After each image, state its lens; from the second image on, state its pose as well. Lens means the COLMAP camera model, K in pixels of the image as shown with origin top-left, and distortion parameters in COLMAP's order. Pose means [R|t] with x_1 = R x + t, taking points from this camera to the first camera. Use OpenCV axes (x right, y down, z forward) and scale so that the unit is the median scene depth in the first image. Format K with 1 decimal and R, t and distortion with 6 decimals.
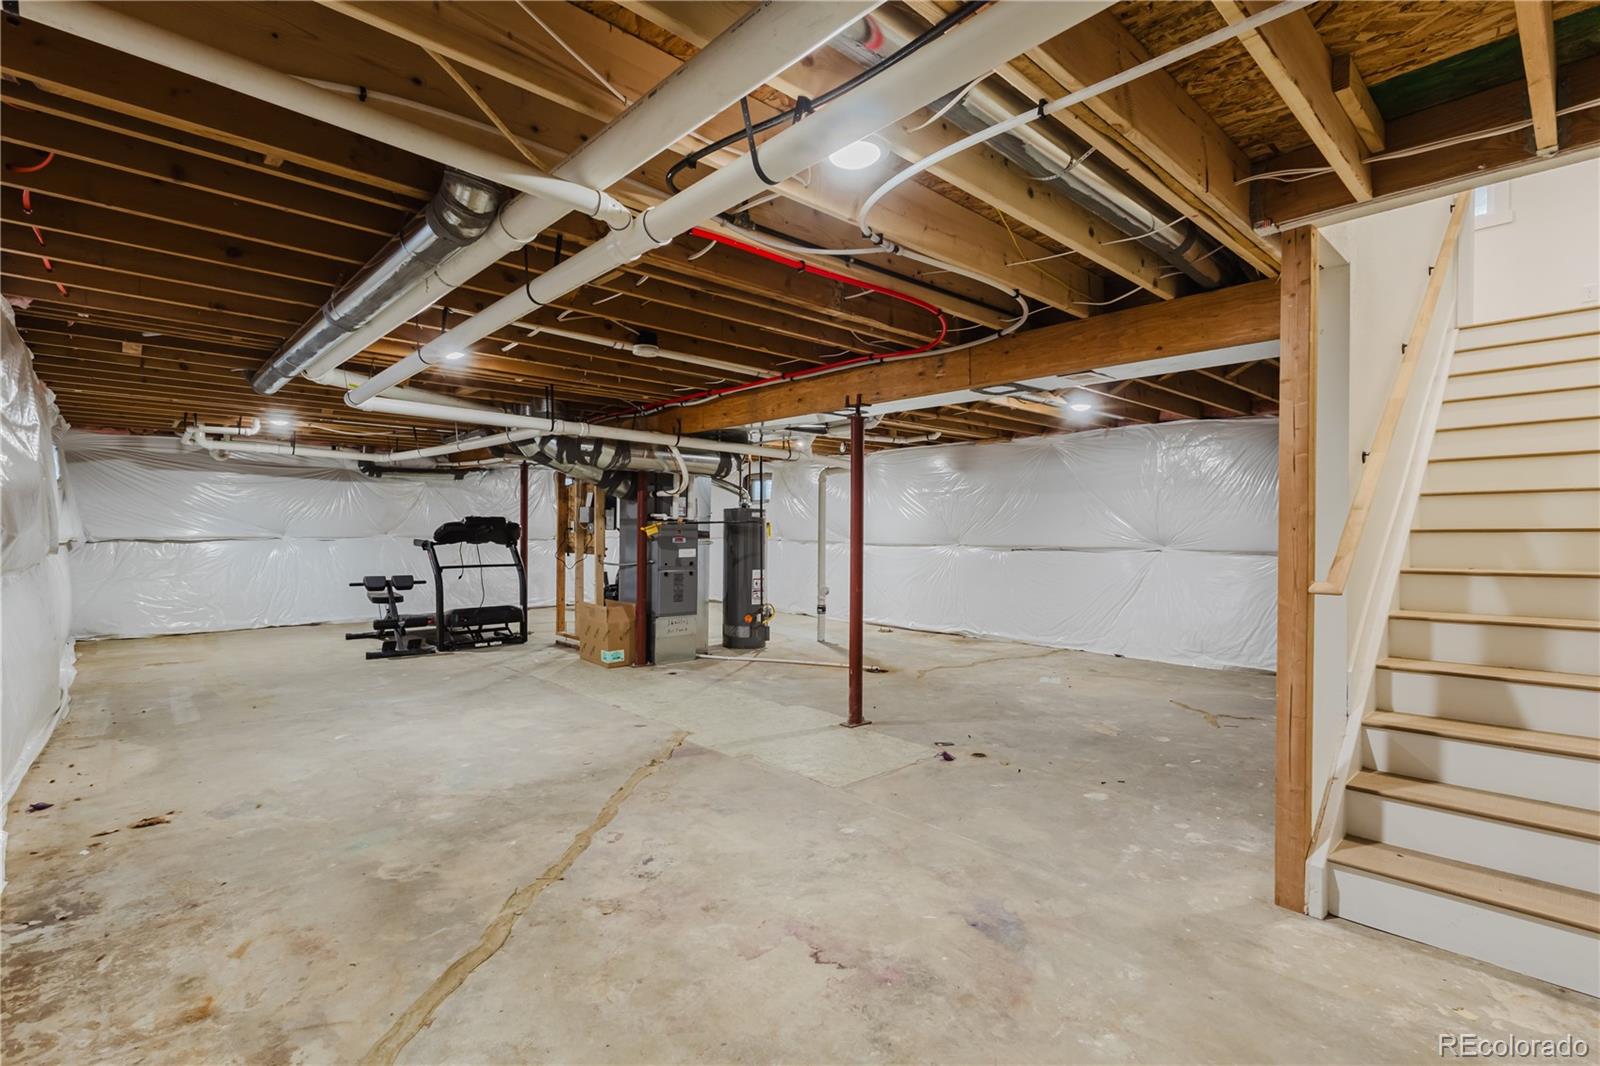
lens RADIAL K [[733.2, 0, 802.4], [0, 733.2, 532.7], [0, 0, 1]] dist [0.004495, -0.000345]
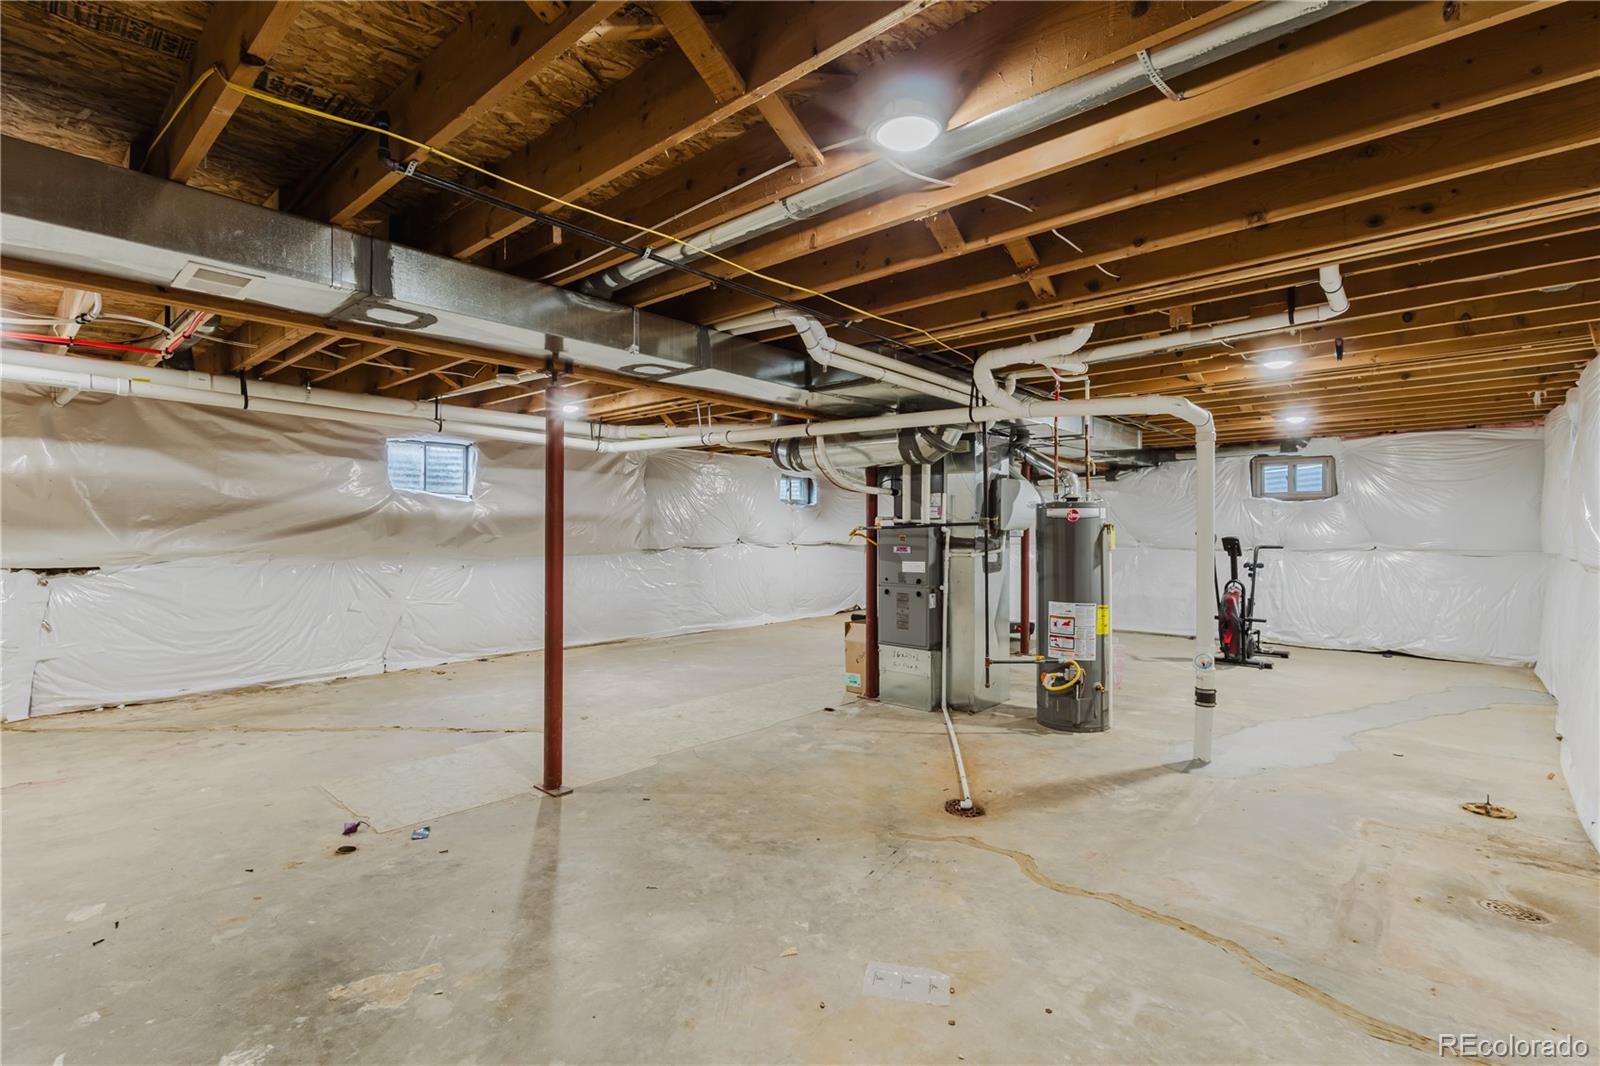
lens RADIAL K [[733.2, 0, 802.4], [0, 733.2, 532.7], [0, 0, 1]] dist [0.004495, -0.000345]
pose [[0.101873, -0.004707, -0.994786, 0.988027], [-0.006589, 0.999964, -0.005406, -0.004735], [0.994776, 0.007106, 0.101839, 1.352704]]
